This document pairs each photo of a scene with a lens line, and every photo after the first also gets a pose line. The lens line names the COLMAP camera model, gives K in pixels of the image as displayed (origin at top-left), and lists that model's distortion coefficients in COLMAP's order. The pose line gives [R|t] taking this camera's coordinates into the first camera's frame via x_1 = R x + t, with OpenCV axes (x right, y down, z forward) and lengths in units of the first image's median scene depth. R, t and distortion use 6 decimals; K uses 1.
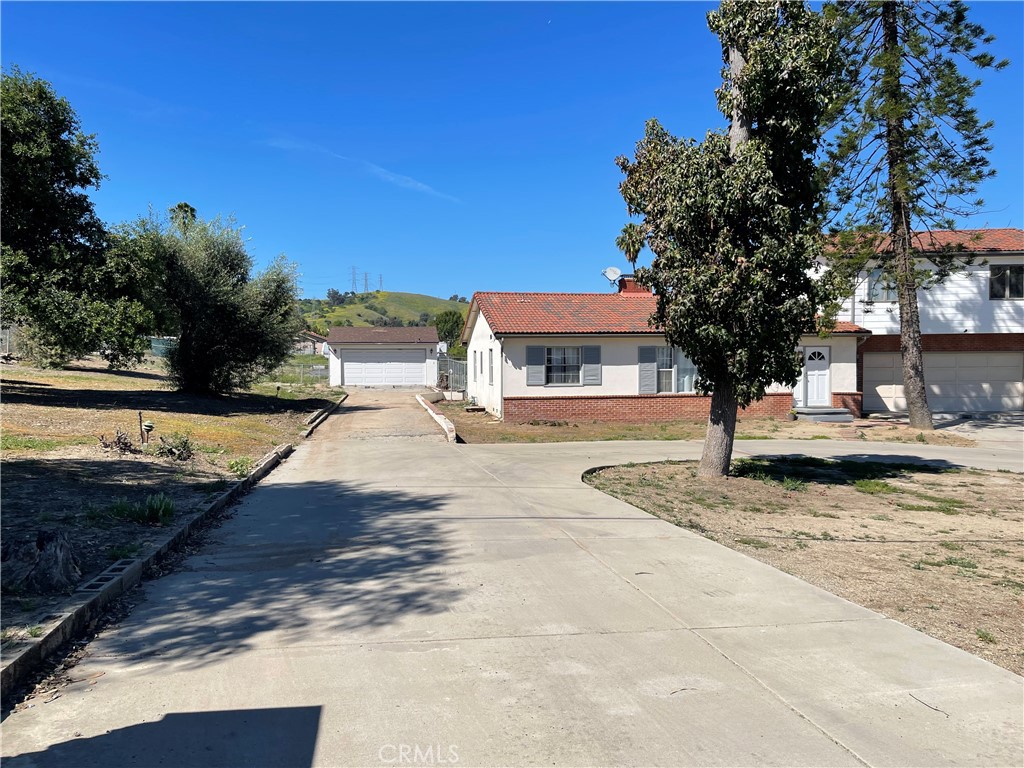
lens RADIAL K [[775.4, 0, 508.0], [0, 775.4, 384.4], [0, 0, 1]] dist [0.077094, -0.095241]
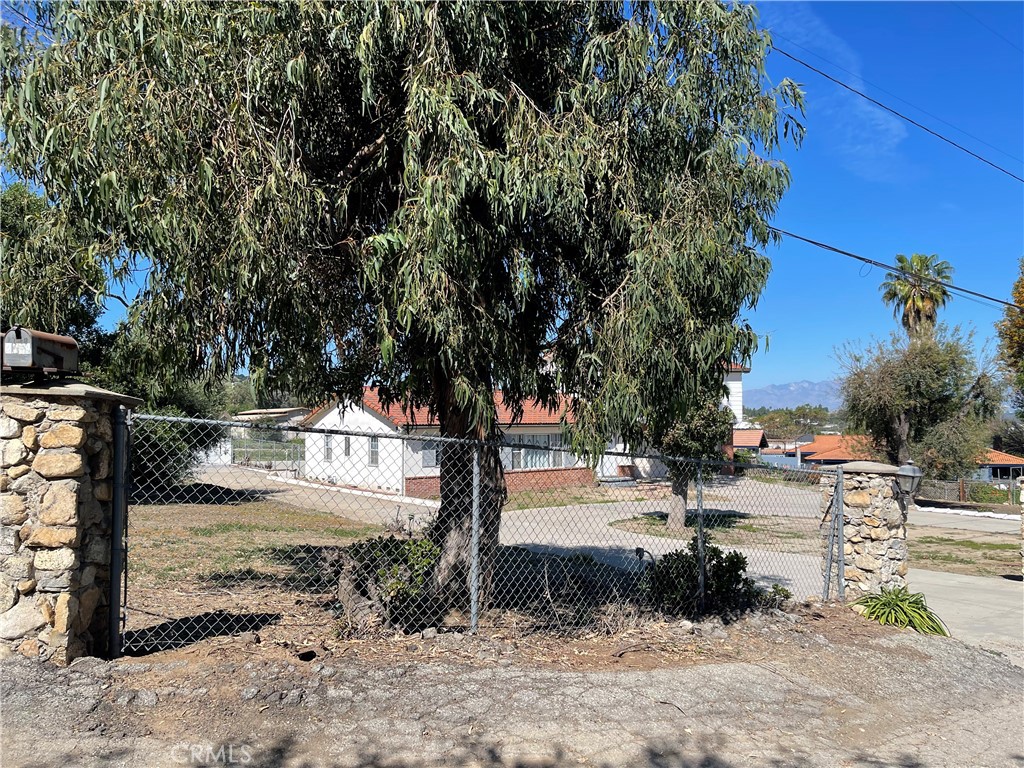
lens RADIAL K [[775.4, 0, 518.8], [0, 775.4, 390.2], [0, 0, 1]] dist [0.077094, -0.095241]
pose [[0.894406, 0.016501, 0.446951, -0.401894], [0.016021, 0.997496, -0.068886, -0.033996], [-0.446969, 0.068773, 0.891902, -0.186017]]
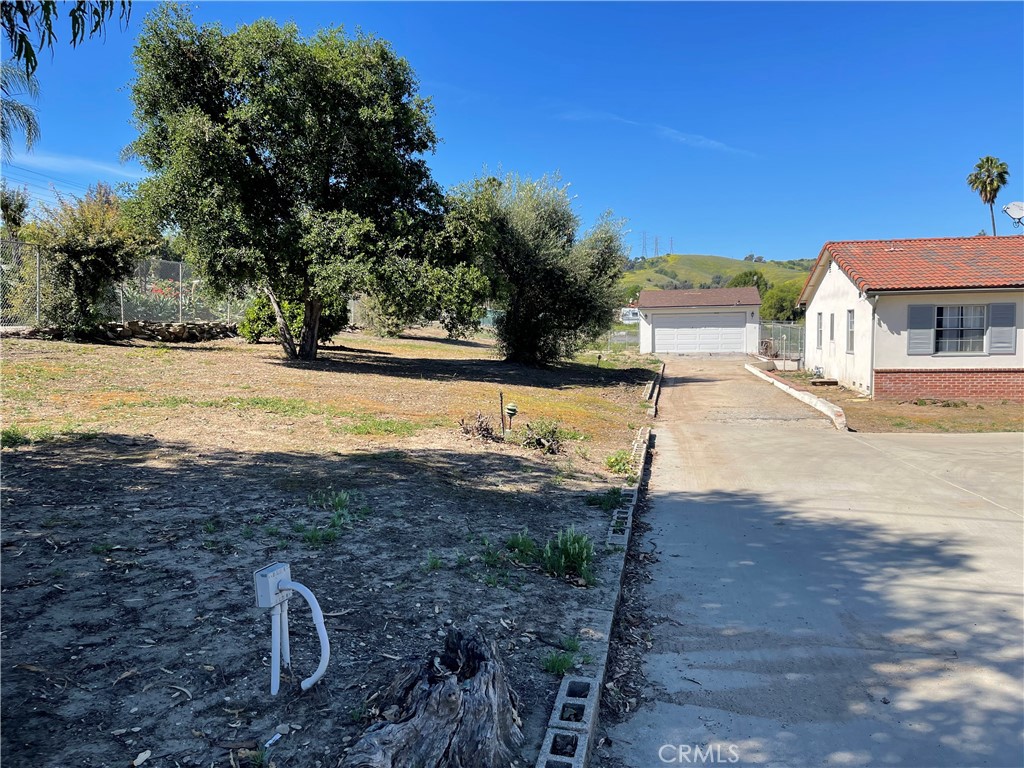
lens RADIAL K [[775.4, 0, 512.7], [0, 775.4, 388.7], [0, 0, 1]] dist [0.077094, -0.095241]
pose [[0.935955, 0.017601, -0.351681, -0.072691], [0.000059, 0.998742, 0.050142, -0.004366], [0.352121, -0.046952, 0.934776, 0.100274]]
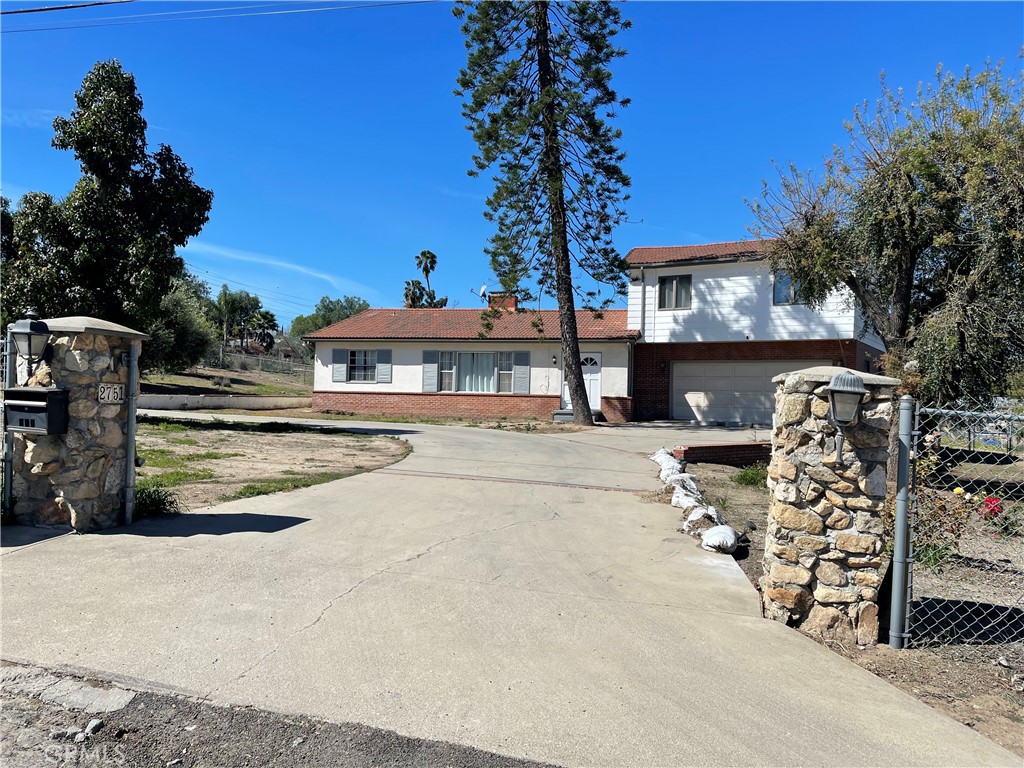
lens RADIAL K [[775.4, 0, 497.6], [0, 775.4, 402.2], [0, 0, 1]] dist [0.077094, -0.095241]
pose [[0.906310, 0.030206, -0.421533, 0.783028], [-0.041744, 0.998963, -0.018167, 0.045857], [0.420547, 0.034062, 0.906631, 0.015358]]
